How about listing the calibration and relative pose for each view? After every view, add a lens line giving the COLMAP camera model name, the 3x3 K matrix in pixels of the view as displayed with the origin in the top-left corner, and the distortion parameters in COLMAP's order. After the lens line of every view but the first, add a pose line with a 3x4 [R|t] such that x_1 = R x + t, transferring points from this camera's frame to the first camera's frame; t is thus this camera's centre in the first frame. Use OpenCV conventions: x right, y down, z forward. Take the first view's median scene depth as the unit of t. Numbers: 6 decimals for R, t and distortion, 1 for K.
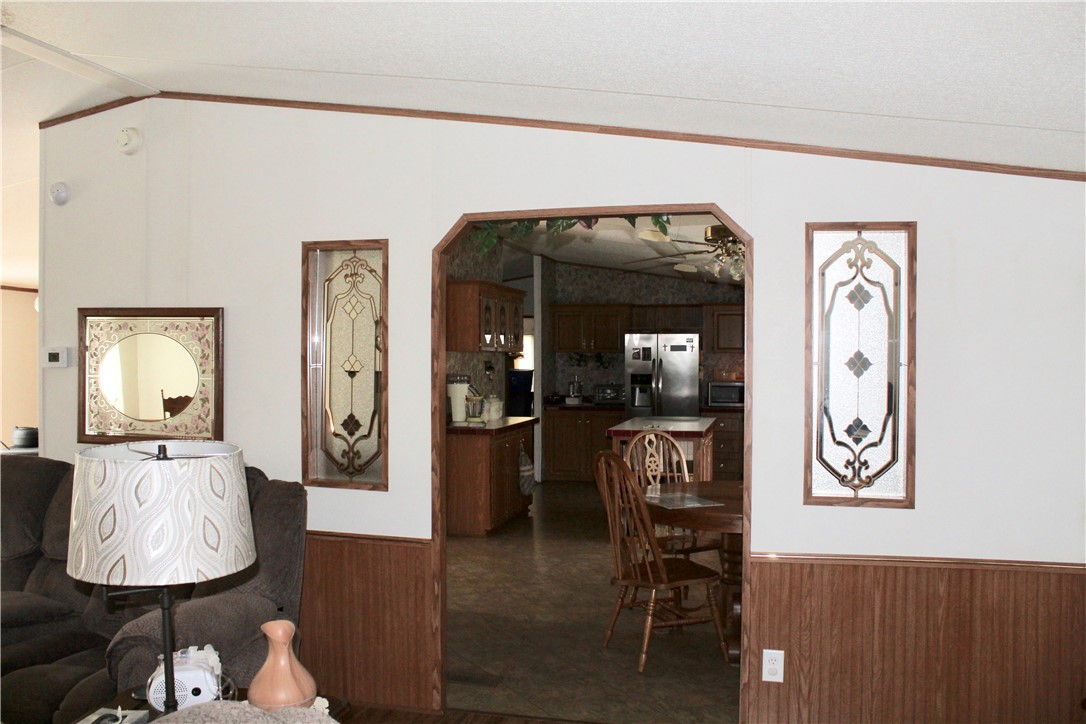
lens RADIAL K [[892.4, 0, 546.7], [0, 892.4, 364.3], [0, 0, 1]] dist [-0.158886, 0.124039]
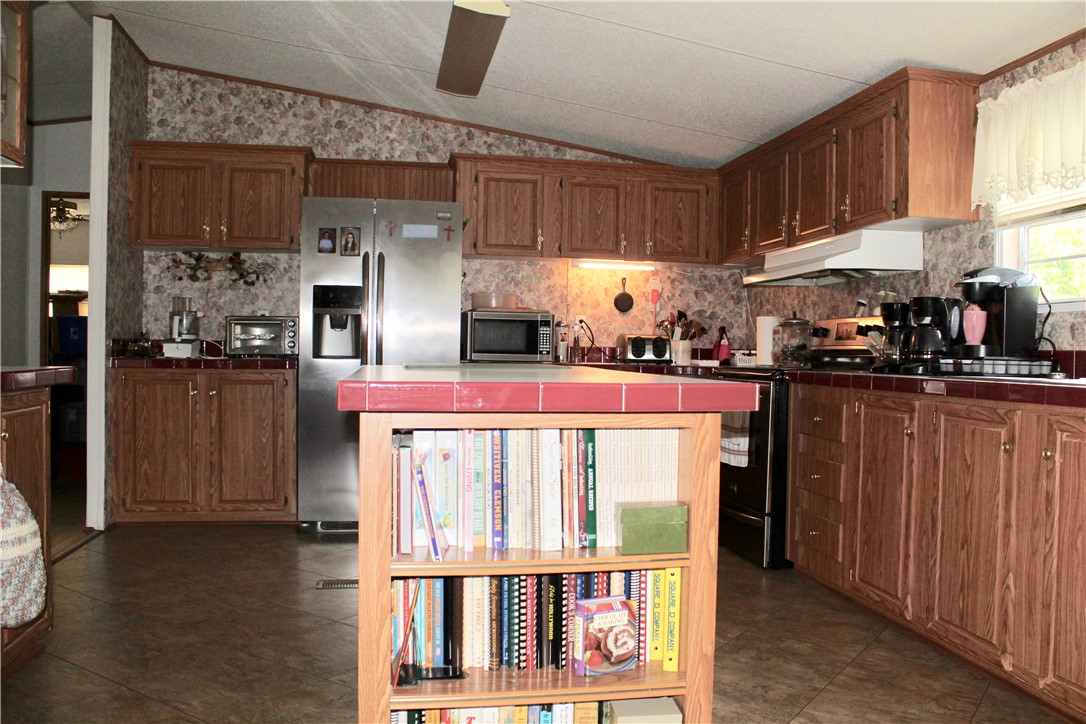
lens RADIAL K [[892.4, 0, 545.7], [0, 892.4, 362.6], [0, 0, 1]] dist [-0.158886, 0.124039]
pose [[0.910512, 0.006898, 0.413425, 0.015643], [-0.009760, 0.999941, 0.004811, 0.043955], [-0.413368, -0.008416, 0.910525, 0.506686]]
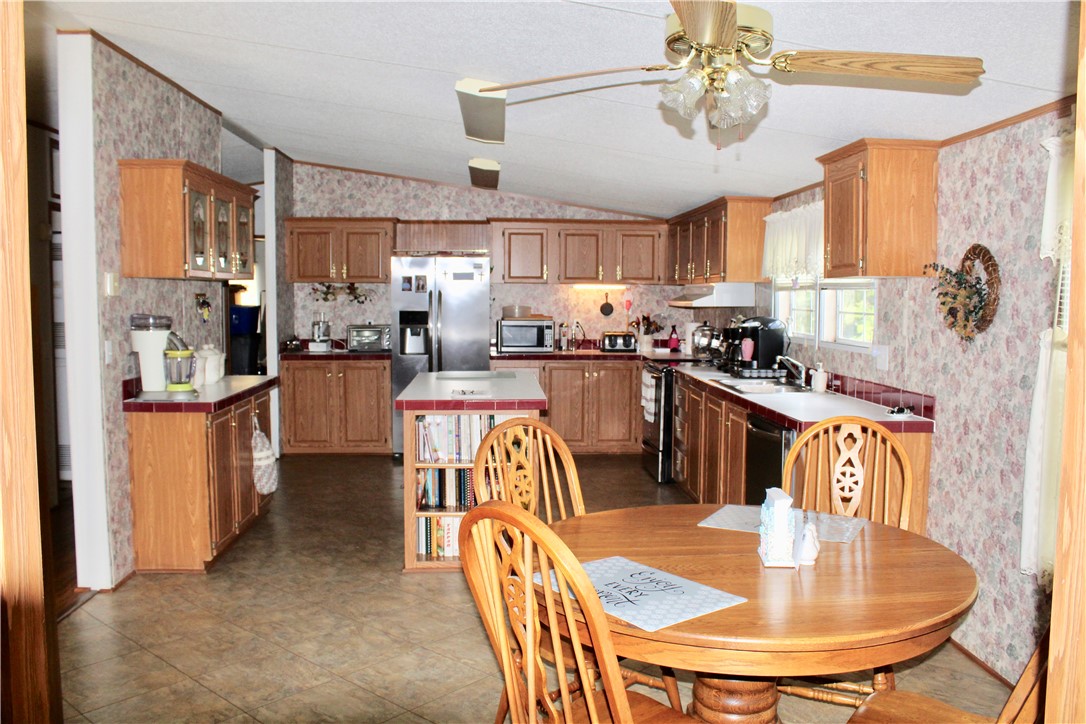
lens RADIAL K [[892.4, 0, 537.7], [0, 892.4, 356.5], [0, 0, 1]] dist [-0.158886, 0.124039]
pose [[0.955522, -0.019975, 0.294242, -0.013954], [0.000798, 0.997875, 0.065152, 0.000620], [-0.294918, -0.062019, 0.953508, 0.235348]]
